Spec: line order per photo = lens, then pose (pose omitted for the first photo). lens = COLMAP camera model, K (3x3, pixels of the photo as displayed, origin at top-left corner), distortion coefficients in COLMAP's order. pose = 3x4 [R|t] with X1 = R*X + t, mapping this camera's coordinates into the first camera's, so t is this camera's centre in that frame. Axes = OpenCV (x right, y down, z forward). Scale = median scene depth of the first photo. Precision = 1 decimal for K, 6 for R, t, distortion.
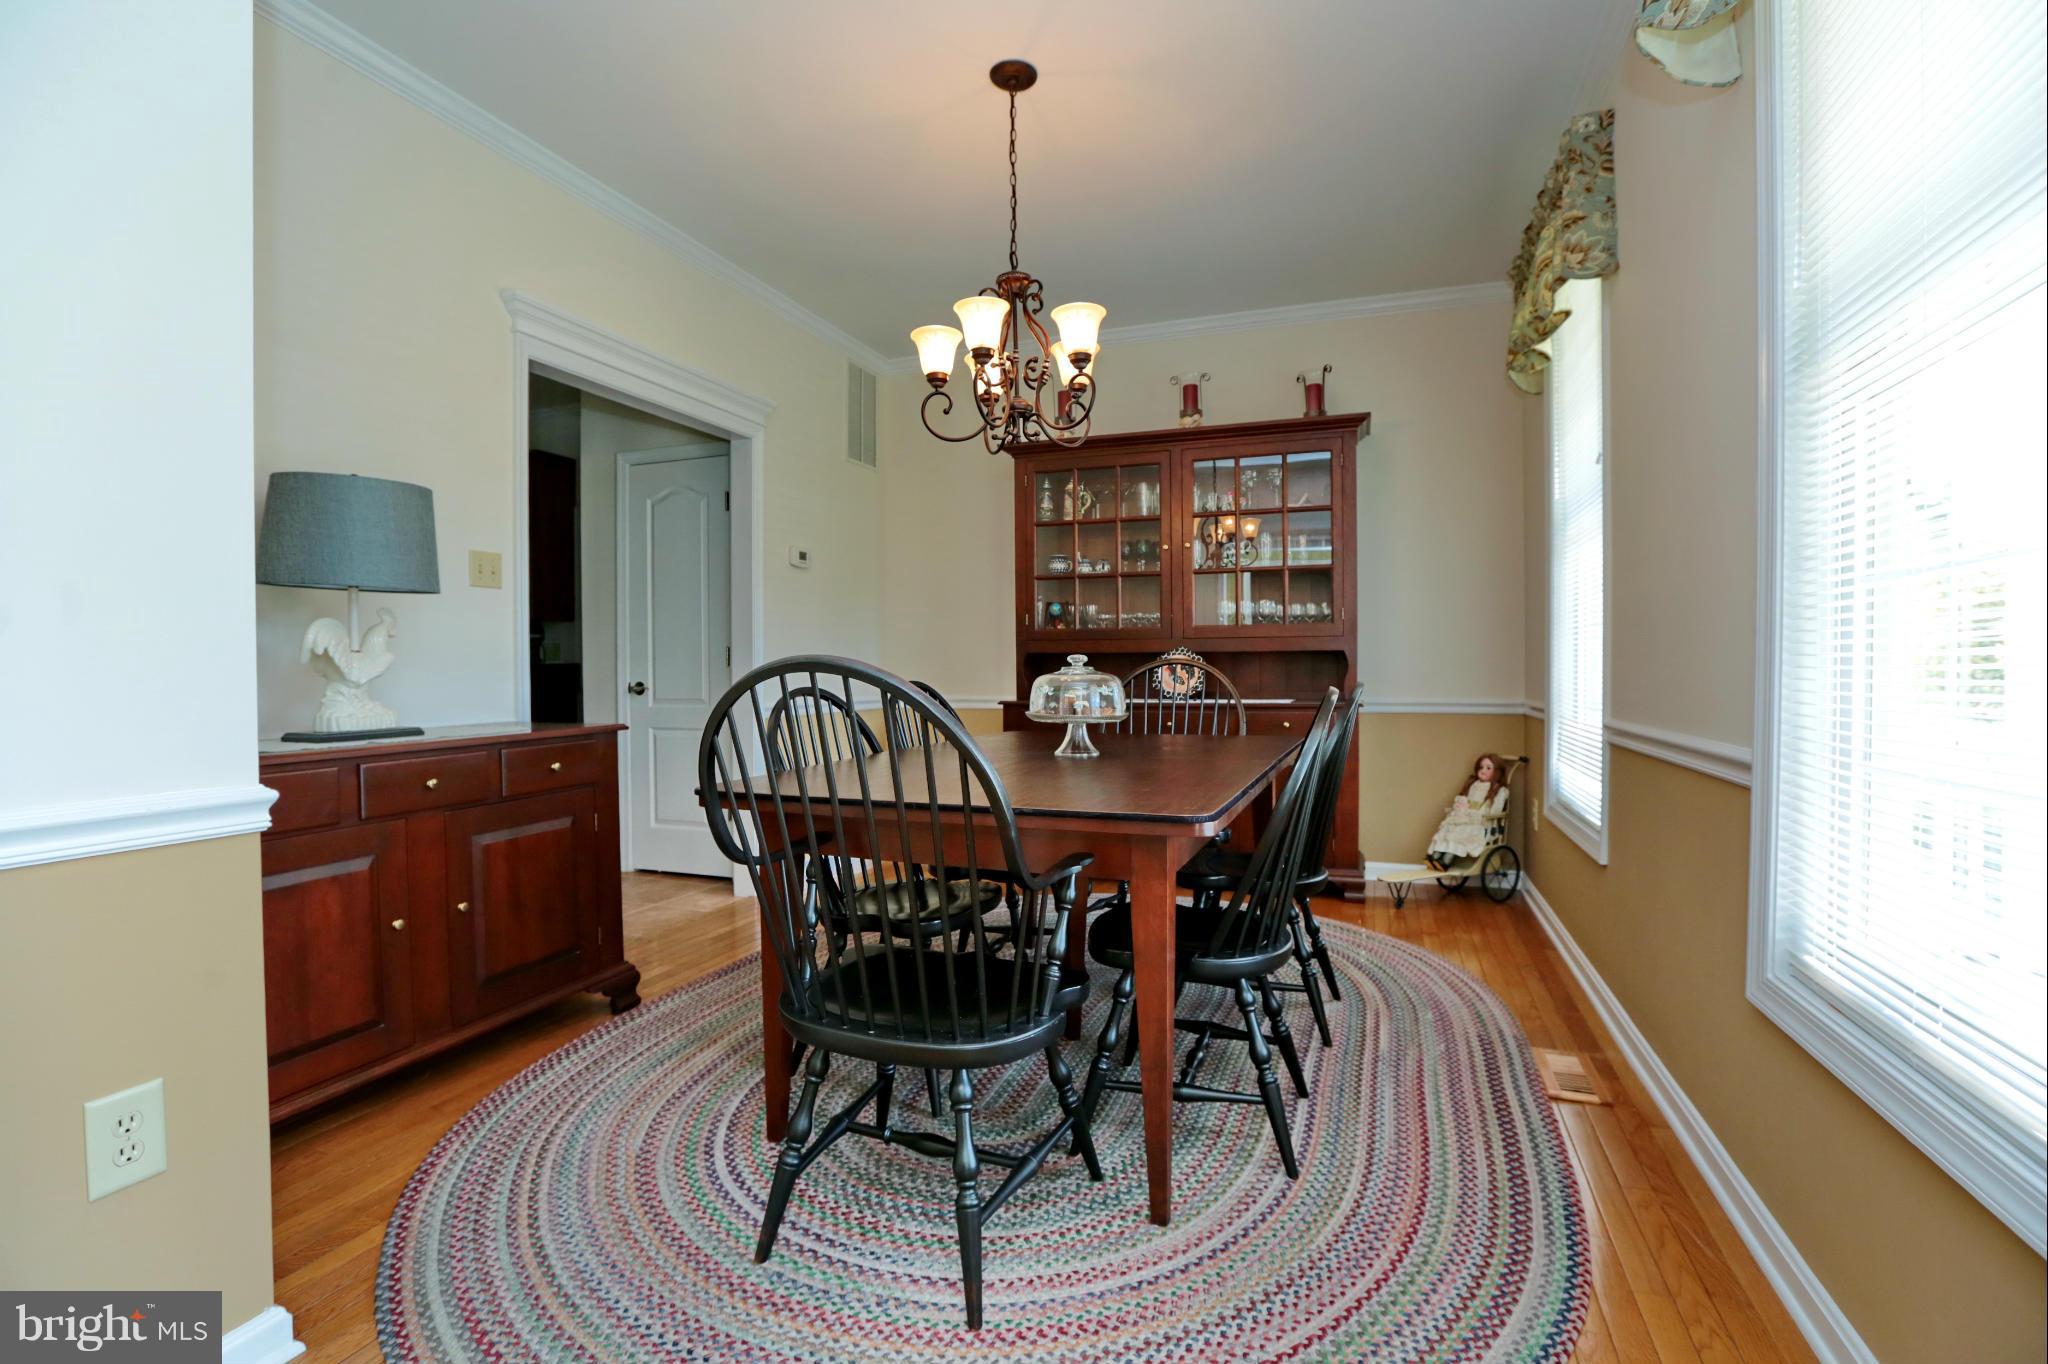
lens RADIAL K [[963.8, 0, 1012.3], [0, 963.8, 681.5], [0, 0, 1]] dist [-0.030726, 0.001516]
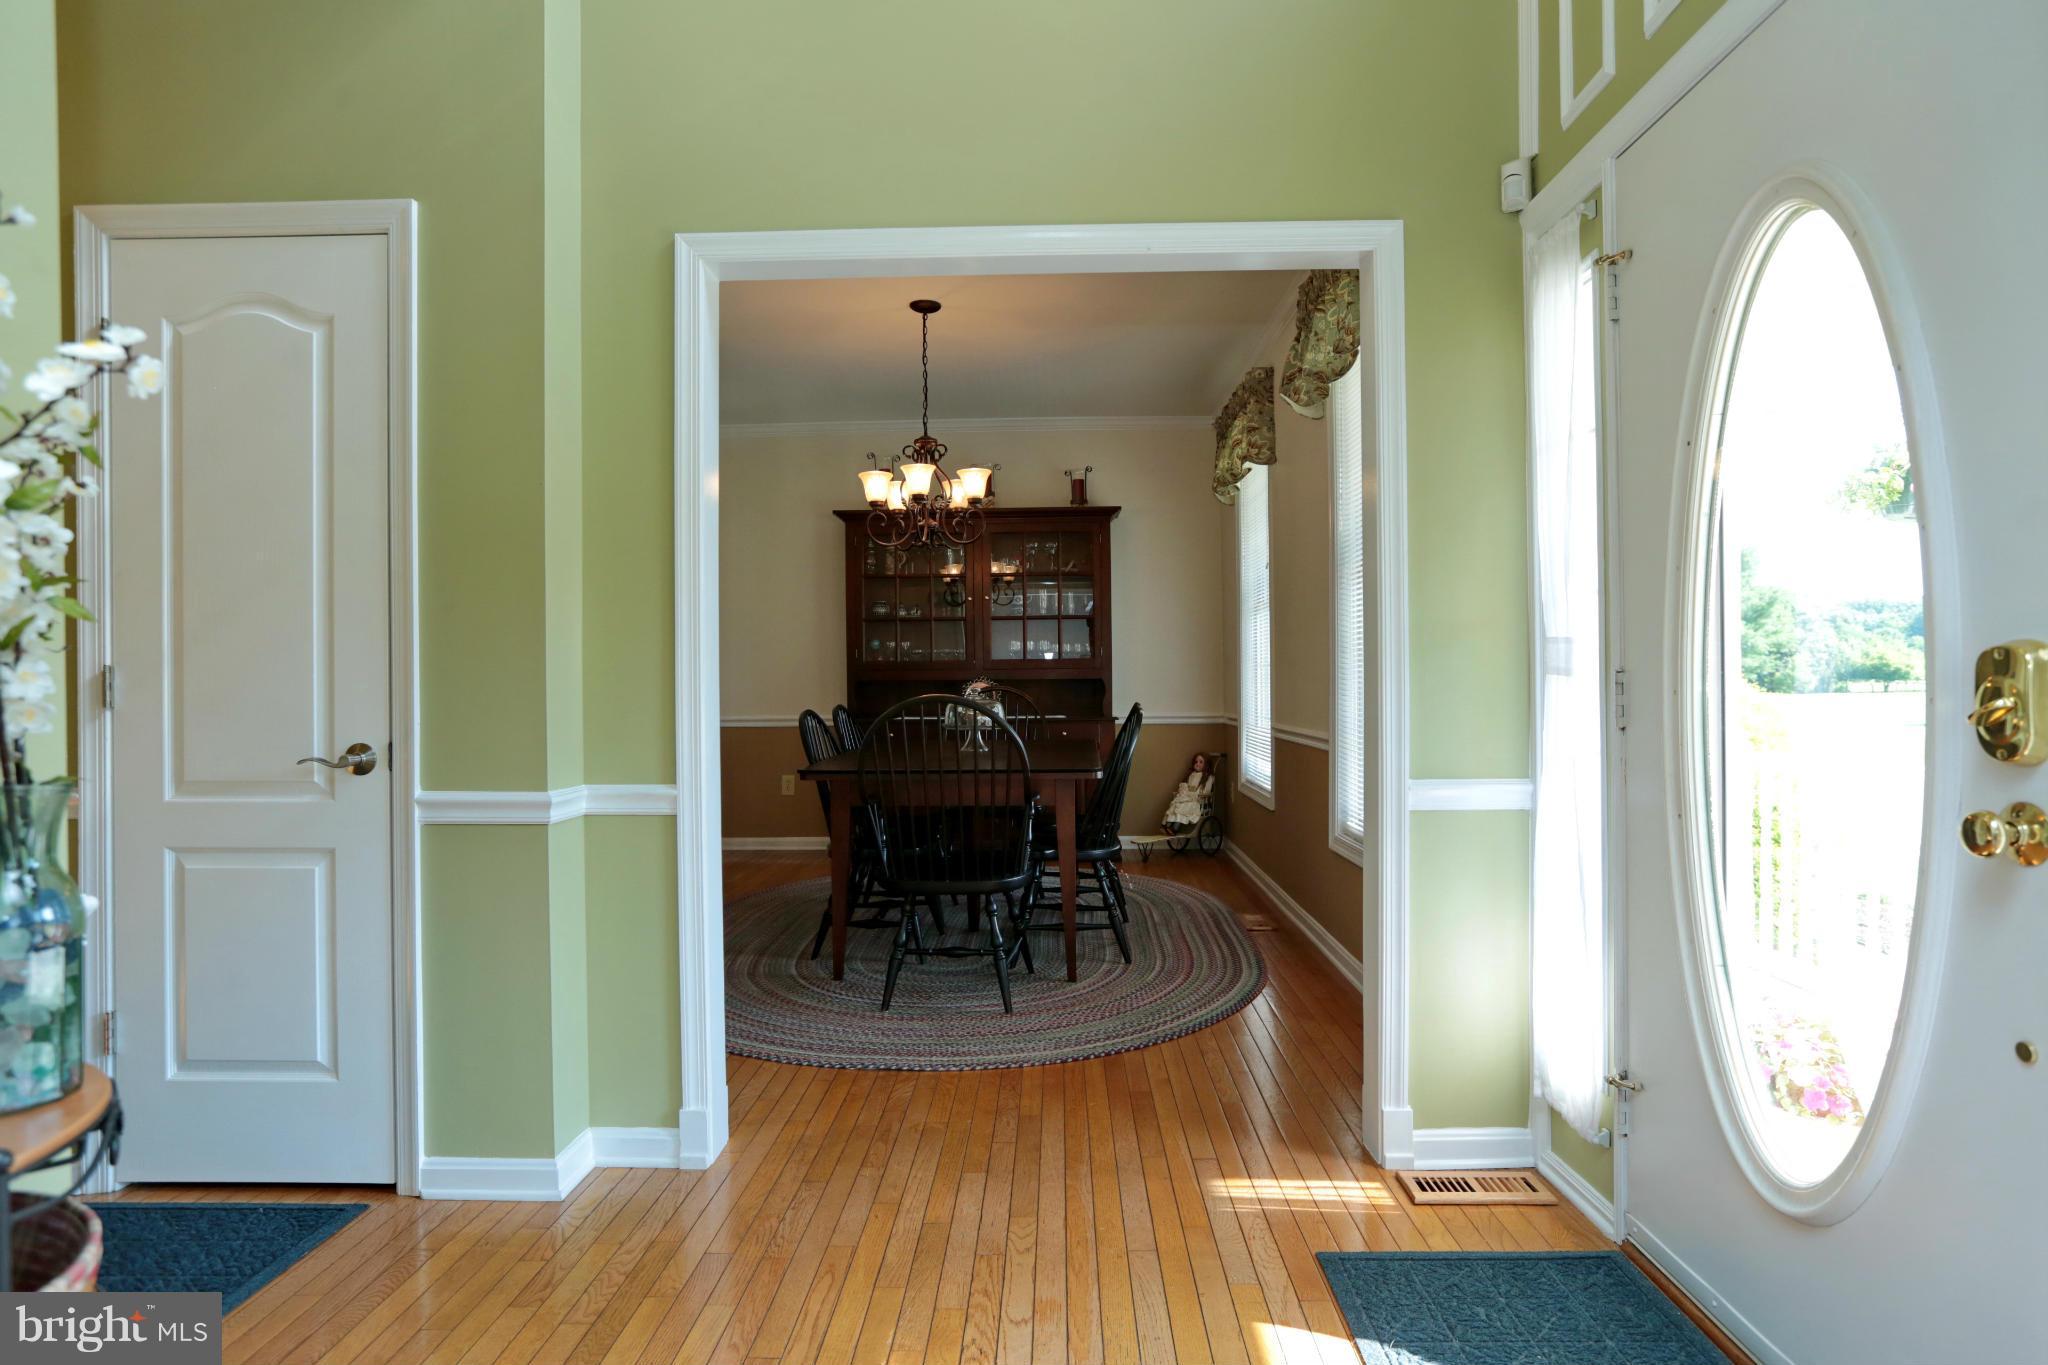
lens RADIAL K [[963.8, 0, 1034.6], [0, 963.8, 686.1], [0, 0, 1]] dist [-0.030726, 0.001516]
pose [[0.952739, -0.004195, 0.303760, -0.217594], [0.009051, 0.999853, -0.014579, -0.004385], [-0.303654, 0.016639, 0.952637, -0.366207]]
